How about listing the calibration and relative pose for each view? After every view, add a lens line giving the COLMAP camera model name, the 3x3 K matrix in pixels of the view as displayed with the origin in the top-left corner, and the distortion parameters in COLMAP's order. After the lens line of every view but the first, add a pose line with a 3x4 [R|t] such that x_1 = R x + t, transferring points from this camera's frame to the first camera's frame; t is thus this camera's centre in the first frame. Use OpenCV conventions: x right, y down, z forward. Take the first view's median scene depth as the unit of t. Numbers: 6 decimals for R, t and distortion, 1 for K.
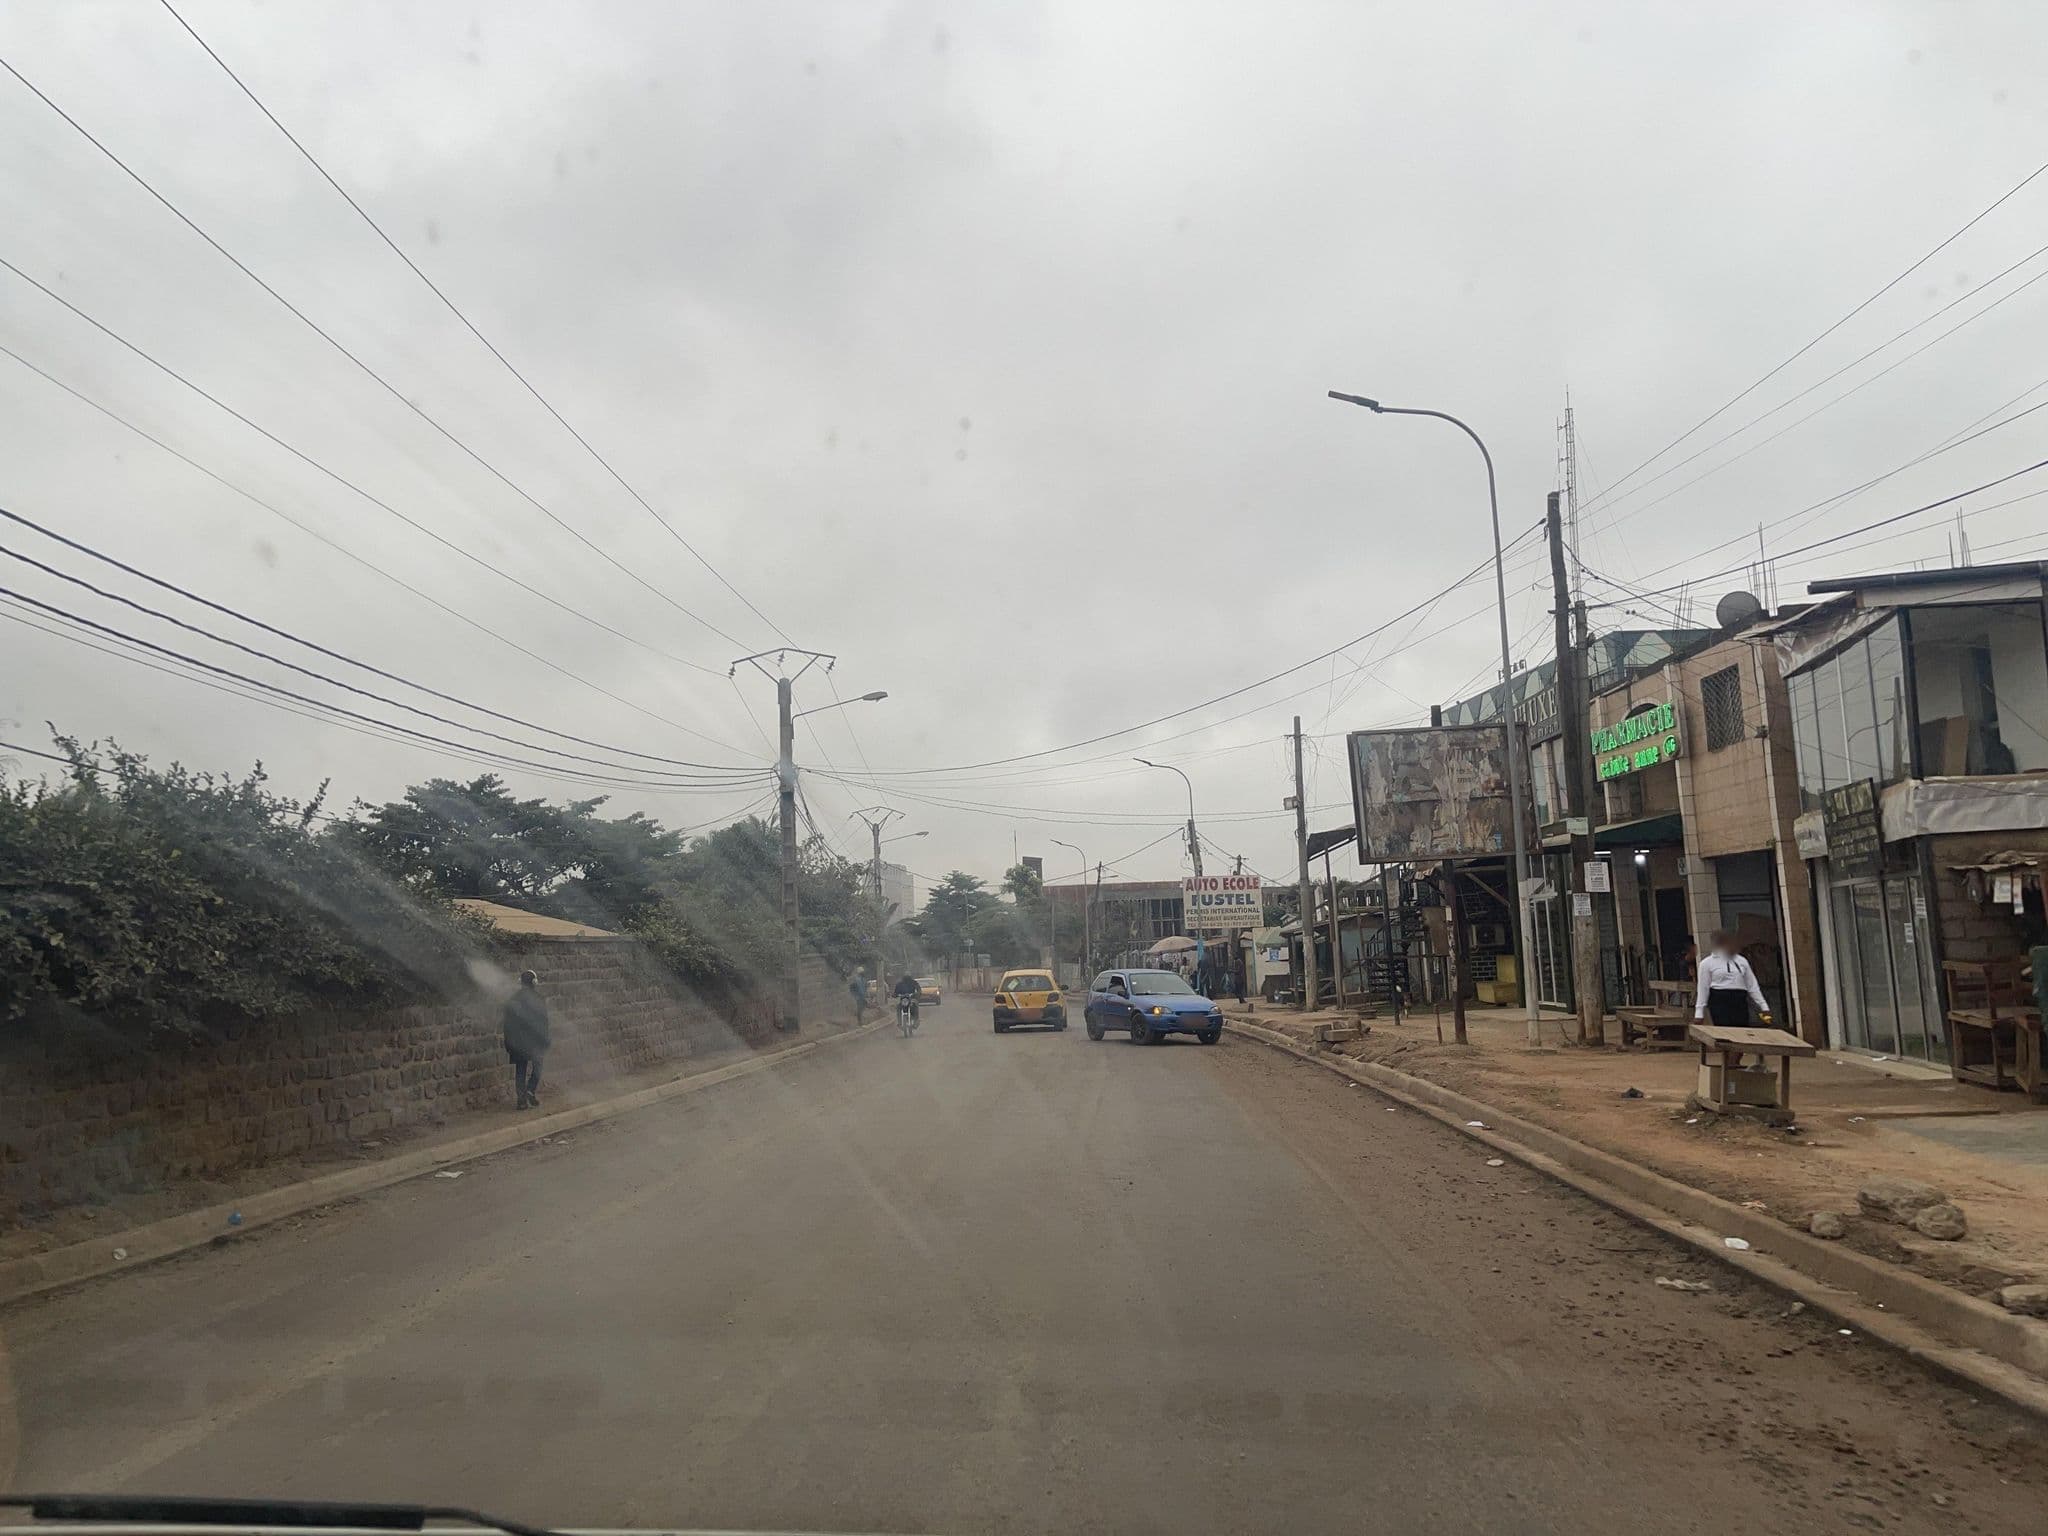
lens RADIAL K [[1689.2, 0, 1024.0], [0, 1689.2, 768.0], [0, 0, 1]] dist [-0.059893, 0.003115]
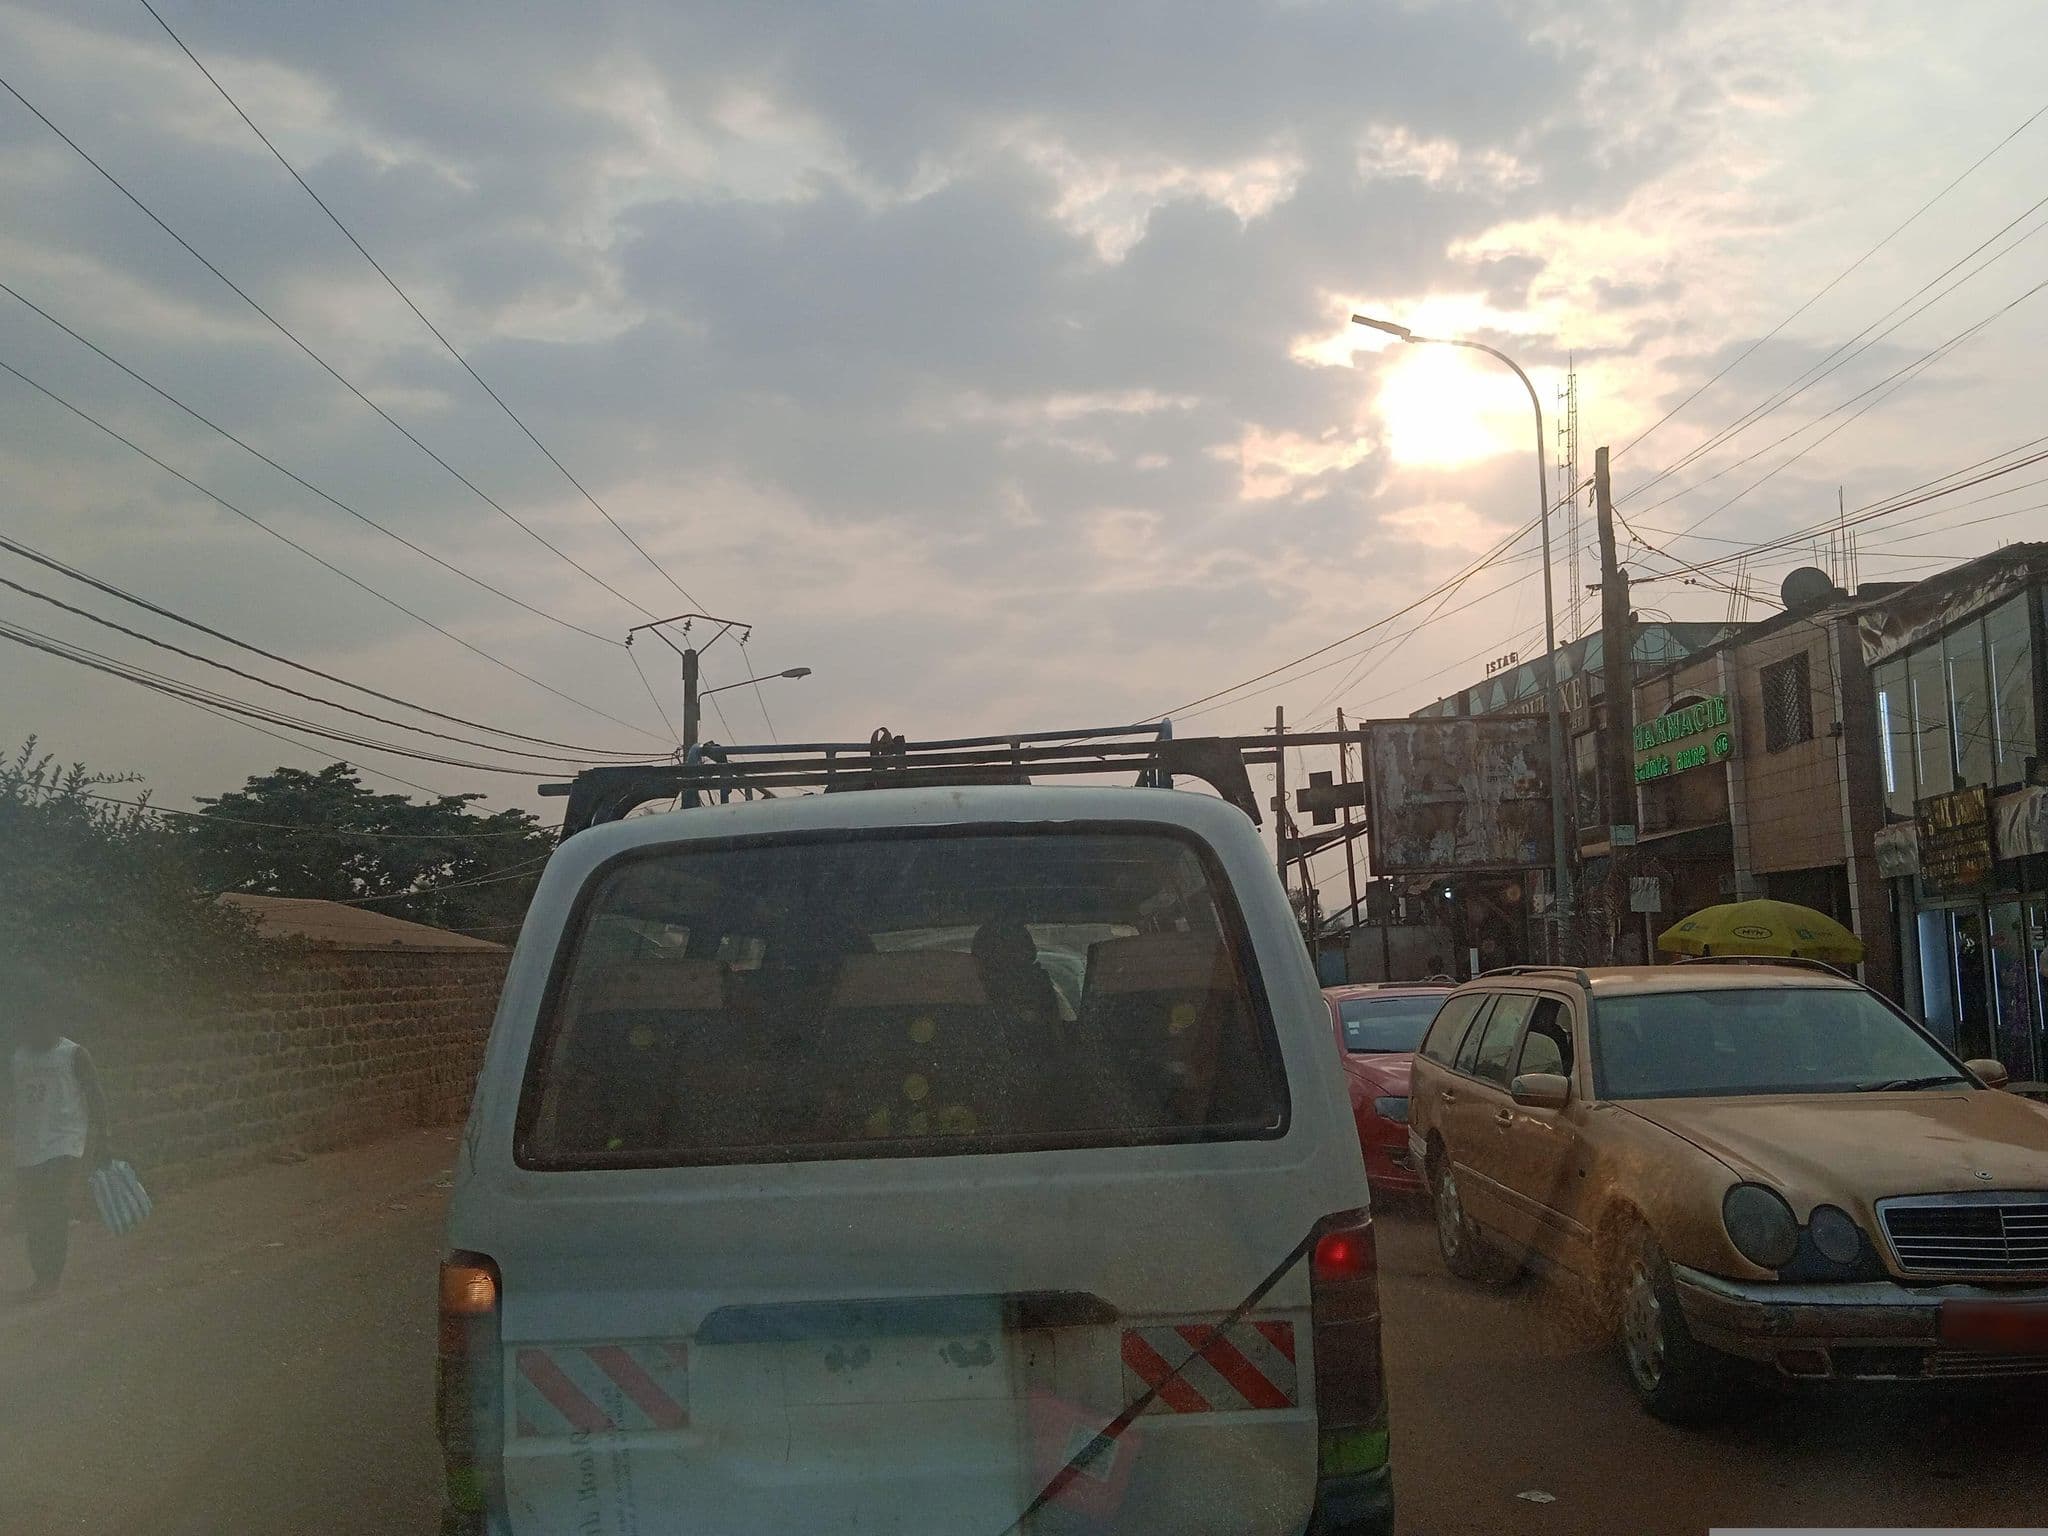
lens RADIAL K [[1759.9, 0, 1070.2], [0, 1759.9, 774.6], [0, 0, 1]] dist [0.013989, 0.005244]
pose [[0.996700, 0.018396, 0.079067, -0.024992], [-0.018508, 0.999828, 0.000678, 0.008329], [-0.079041, -0.002139, 0.996869, 0.120147]]
